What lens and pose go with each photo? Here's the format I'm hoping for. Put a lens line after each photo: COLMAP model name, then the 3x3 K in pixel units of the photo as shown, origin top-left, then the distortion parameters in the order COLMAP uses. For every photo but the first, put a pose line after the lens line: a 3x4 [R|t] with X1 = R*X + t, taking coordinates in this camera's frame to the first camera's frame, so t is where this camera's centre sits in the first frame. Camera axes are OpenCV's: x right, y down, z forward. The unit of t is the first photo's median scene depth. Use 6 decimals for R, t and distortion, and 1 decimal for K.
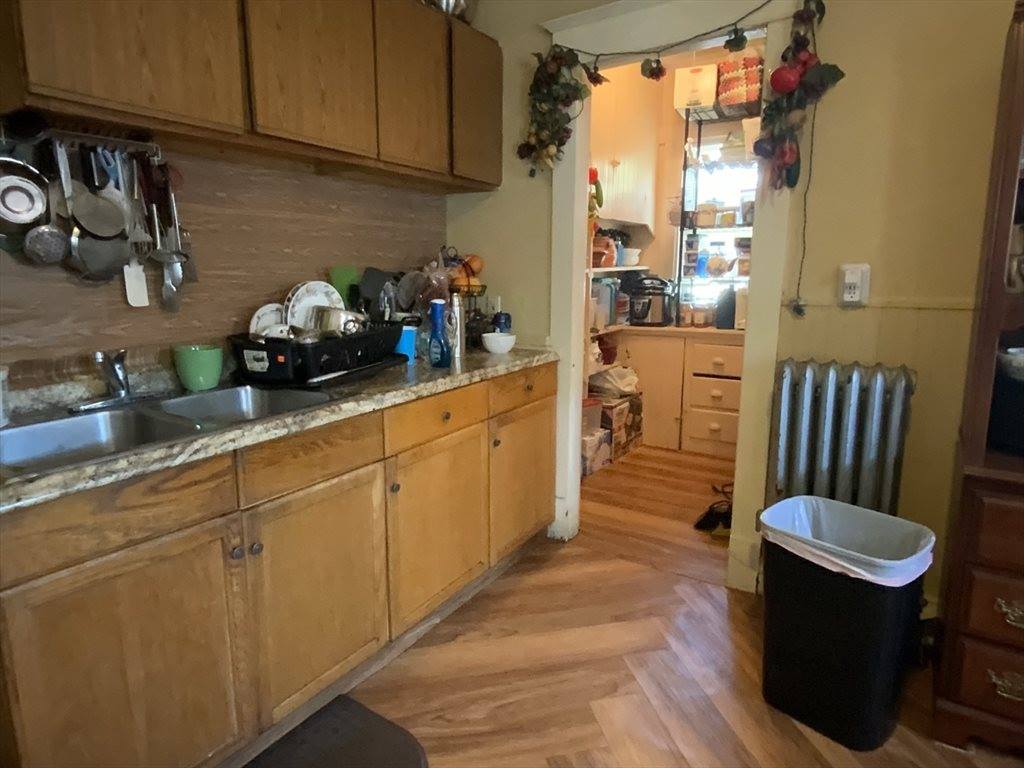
lens RADIAL K [[603.3, 0, 509.7], [0, 603.3, 379.7], [0, 0, 1]] dist [-0.003533, -0.000639]
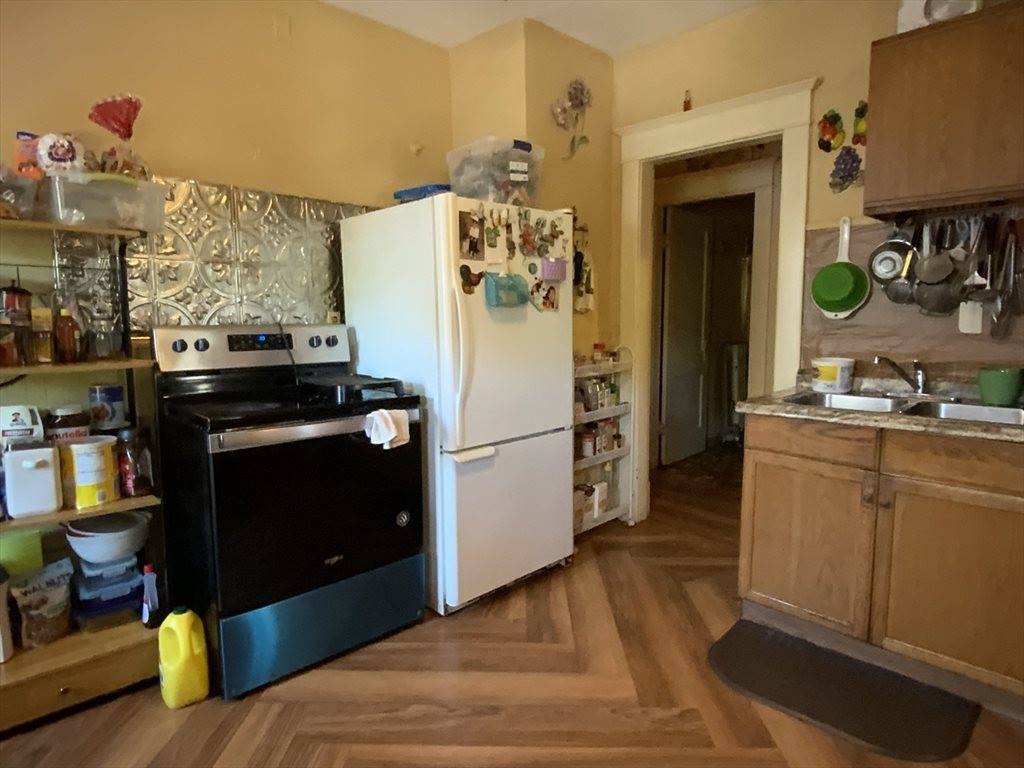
lens RADIAL K [[603.3, 0, 511.3], [0, 603.3, 381.4], [0, 0, 1]] dist [-0.003533, -0.000639]
pose [[-0.195528, 0.118956, -0.973457, 1.048145], [-0.159744, 0.975496, 0.151292, -0.068792], [0.967600, 0.185086, -0.171735, 0.329589]]
